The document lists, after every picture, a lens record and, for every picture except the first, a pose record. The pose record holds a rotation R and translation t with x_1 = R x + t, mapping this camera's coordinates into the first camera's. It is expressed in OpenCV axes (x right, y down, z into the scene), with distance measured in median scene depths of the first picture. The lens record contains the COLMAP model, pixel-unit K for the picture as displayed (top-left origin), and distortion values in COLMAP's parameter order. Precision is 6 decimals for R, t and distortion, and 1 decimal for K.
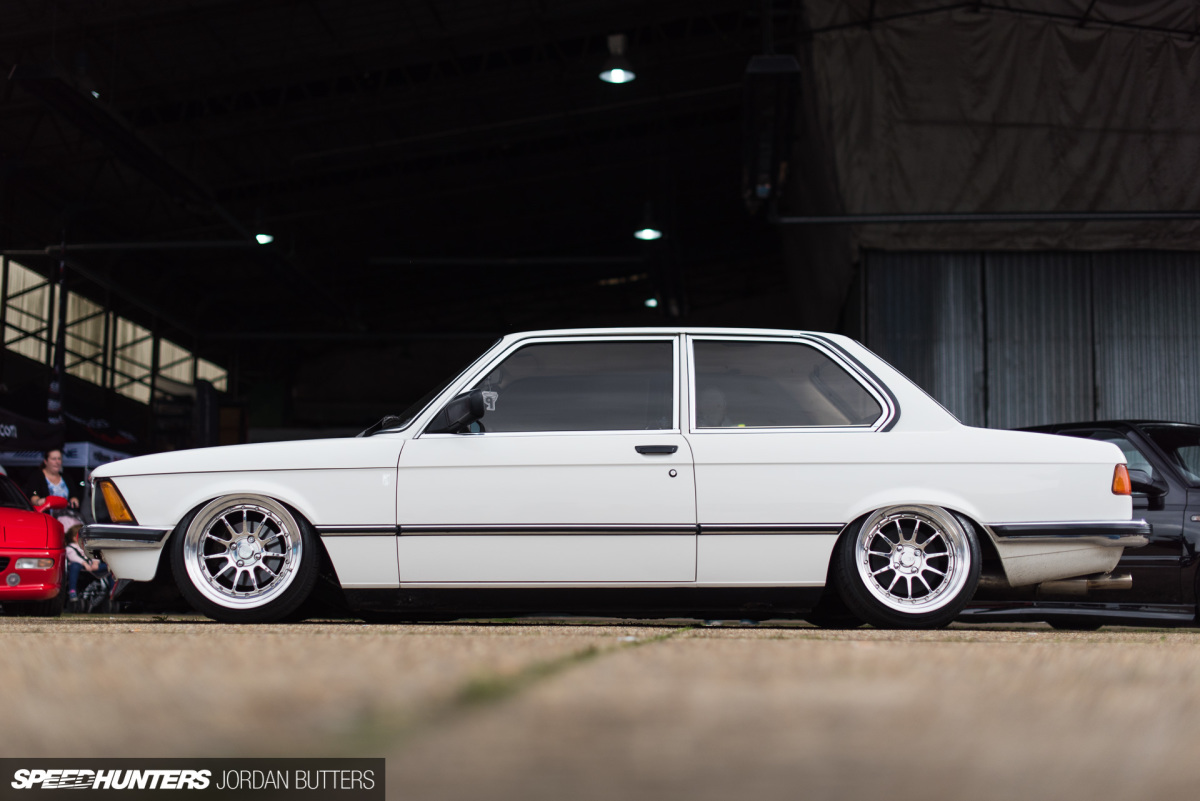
lens RADIAL K [[1763.7, 0, 600.0], [0, 1763.7, 400.5], [0, 0, 1]] dist [-0.014214, 0.022825]
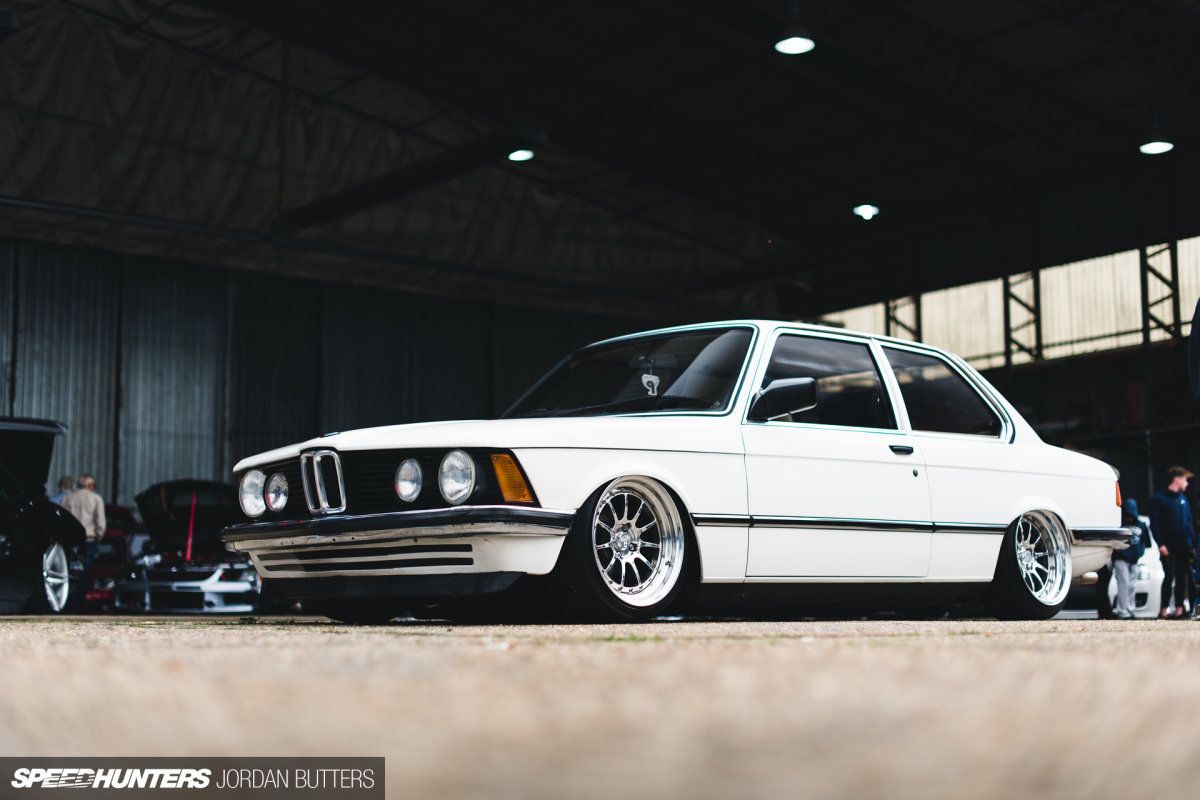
lens RADIAL K [[1687.8, 0, 600.0], [0, 1687.8, 400.0], [0, 0, 1]] dist [0.018363, 0.093034]
pose [[0.731340, 0.073632, 0.678027, -0.759801], [-0.071902, 0.996939, -0.030709, 0.041378], [-0.678212, -0.026293, 0.734396, 0.384322]]
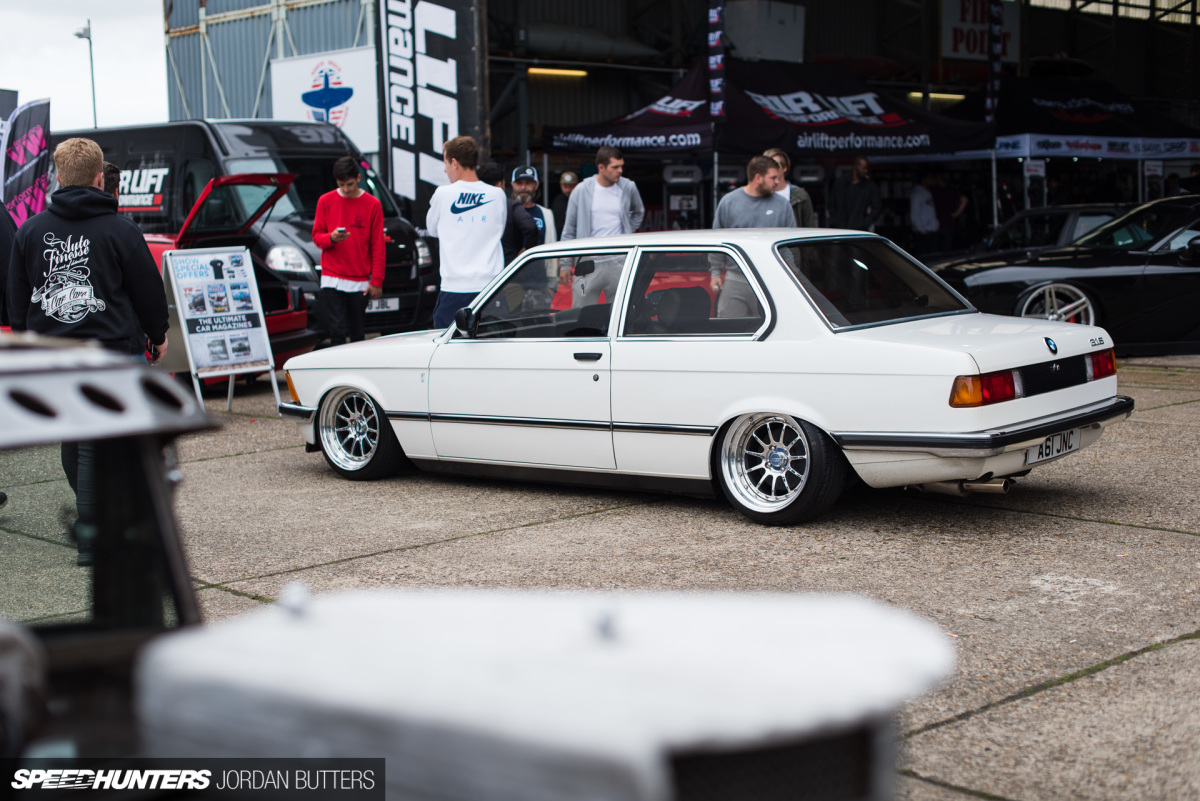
lens RADIAL K [[1687.8, 0, 600.0], [0, 1687.8, 400.5], [0, 0, 1]] dist [0.018363, 0.093034]
pose [[0.757258, 0.037789, -0.652021, 0.758650], [0.110445, 0.976538, 0.184867, -0.147964], [0.643709, -0.212004, 0.735318, 0.168494]]
